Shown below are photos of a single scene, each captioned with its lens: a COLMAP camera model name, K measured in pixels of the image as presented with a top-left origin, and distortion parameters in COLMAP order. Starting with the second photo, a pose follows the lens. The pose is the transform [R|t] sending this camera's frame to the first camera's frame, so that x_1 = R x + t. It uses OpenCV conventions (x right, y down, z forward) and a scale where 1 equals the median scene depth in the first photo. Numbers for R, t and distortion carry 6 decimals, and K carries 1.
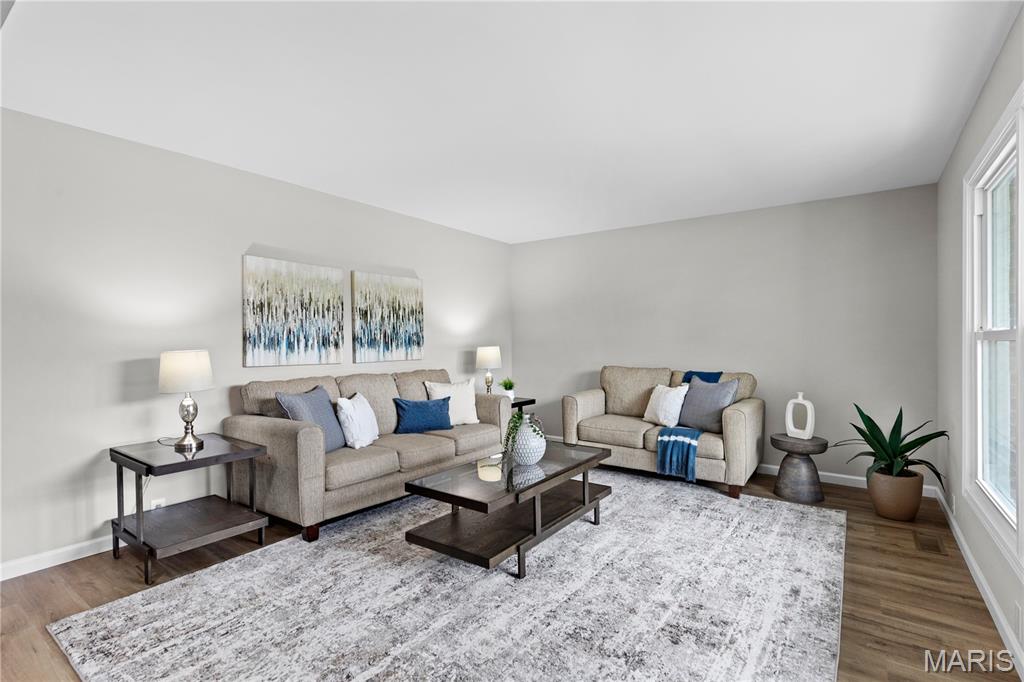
lens RADIAL K [[483.5, 0, 511.4], [0, 483.5, 346.2], [0, 0, 1]] dist [-0.002680, -0.000368]
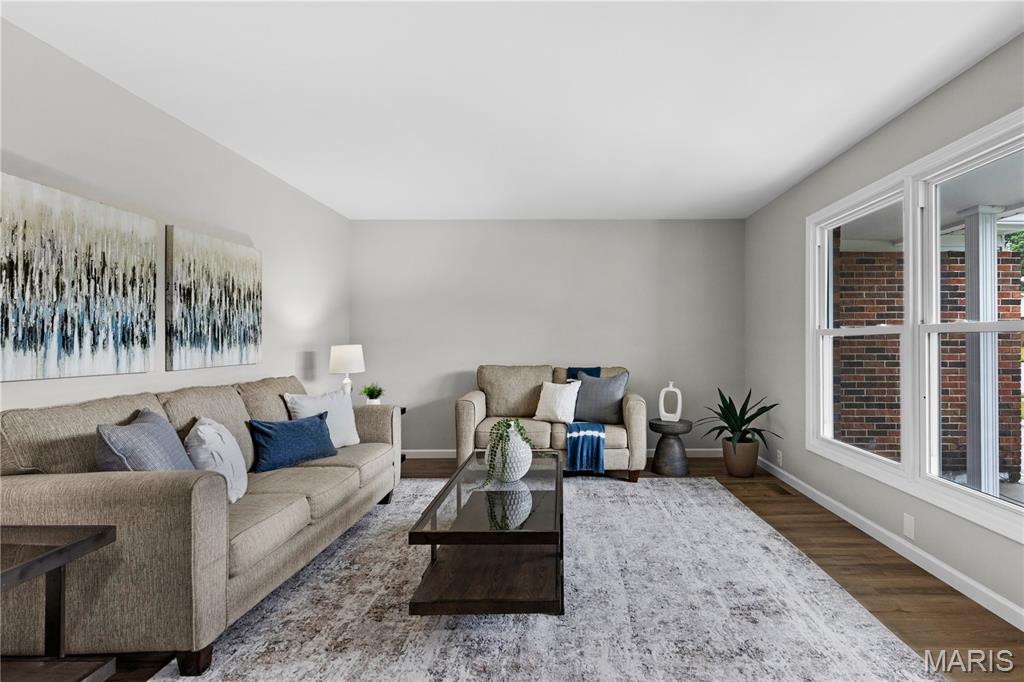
lens RADIAL K [[501.0, 0, 518.6], [0, 501.0, 338.1], [0, 0, 1]] dist [0.000600, 0.000494]
pose [[0.807050, 0.004442, 0.590466, -0.392192], [0.009082, 0.999760, -0.019934, 0.010606], [-0.590413, 0.021450, 0.806816, 0.229047]]
